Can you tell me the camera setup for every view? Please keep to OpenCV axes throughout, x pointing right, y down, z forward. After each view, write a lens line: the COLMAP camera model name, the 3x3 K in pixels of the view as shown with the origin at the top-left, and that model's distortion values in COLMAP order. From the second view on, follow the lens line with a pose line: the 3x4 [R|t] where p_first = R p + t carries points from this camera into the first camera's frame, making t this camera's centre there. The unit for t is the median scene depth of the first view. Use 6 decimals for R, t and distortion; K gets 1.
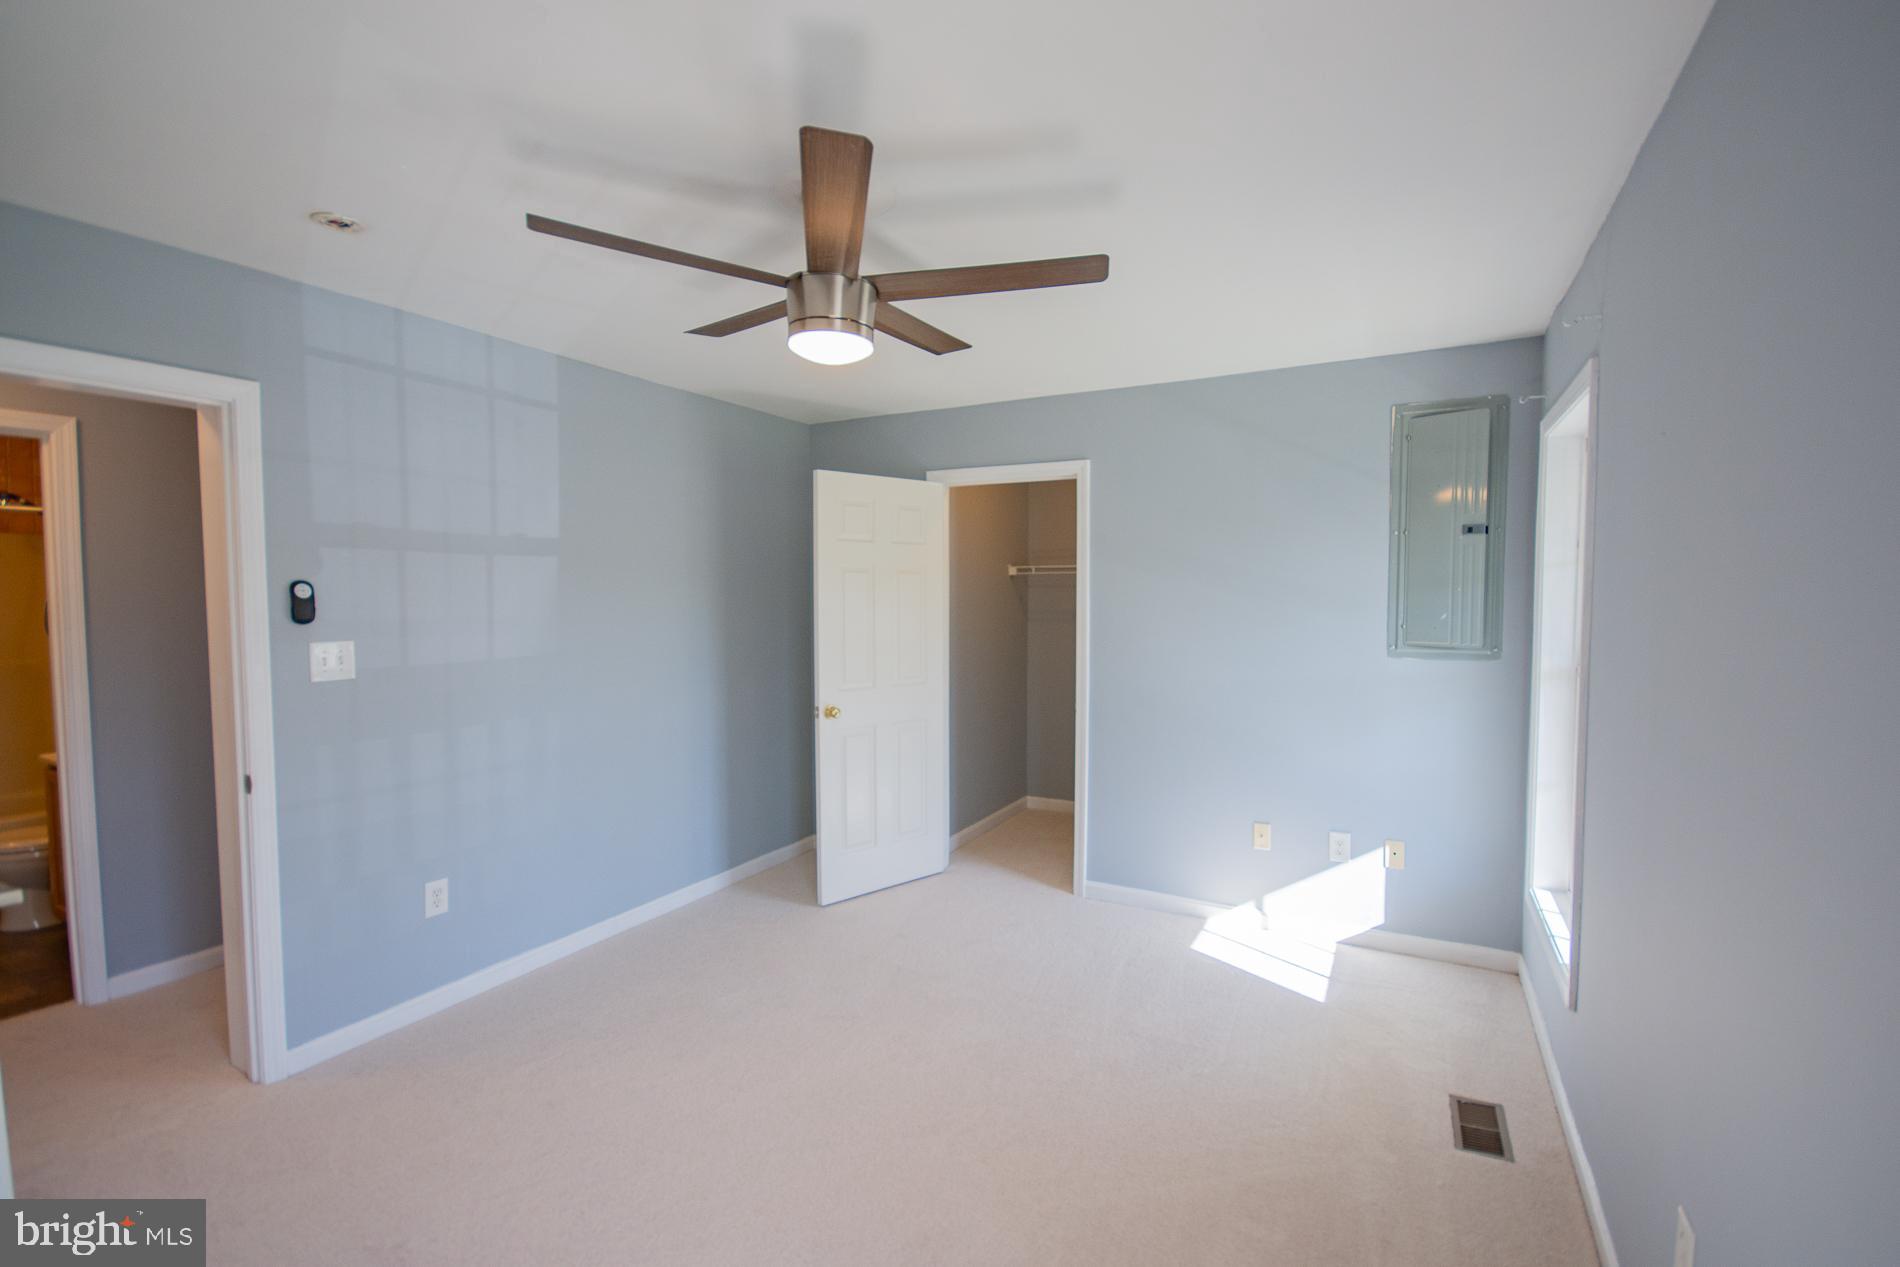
lens RADIAL K [[839.3, 0, 954.3], [0, 839.3, 636.4], [0, 0, 1]] dist [-0.000608, -0.007343]
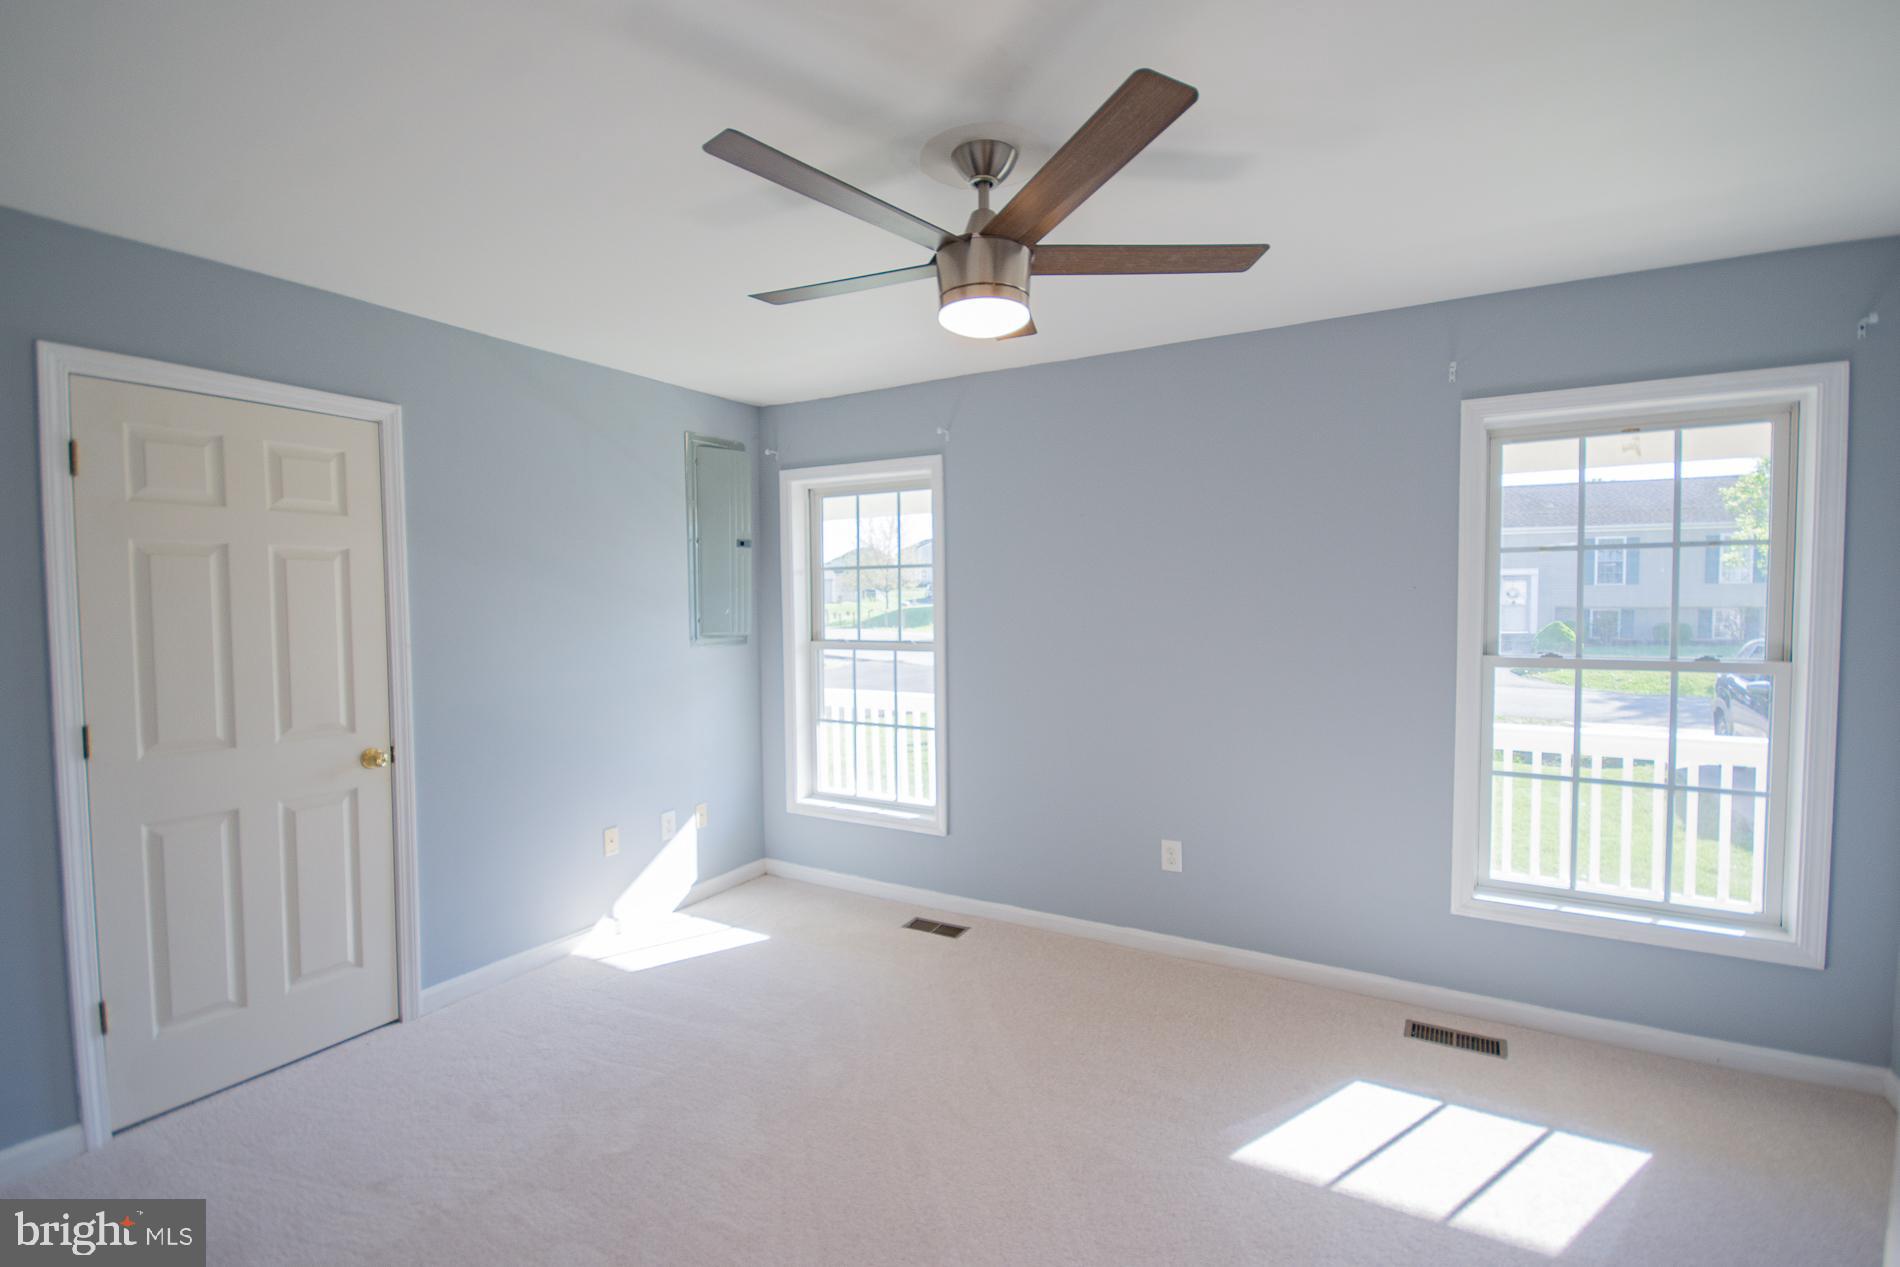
lens RADIAL K [[839.3, 0, 941.9], [0, 839.3, 642.2], [0, 0, 1]] dist [-0.000608, -0.007343]
pose [[0.035310, -0.048657, 0.998191, -0.634095], [0.061875, 0.997004, 0.046411, -0.016209], [-0.997459, 0.060124, 0.038215, 0.613586]]
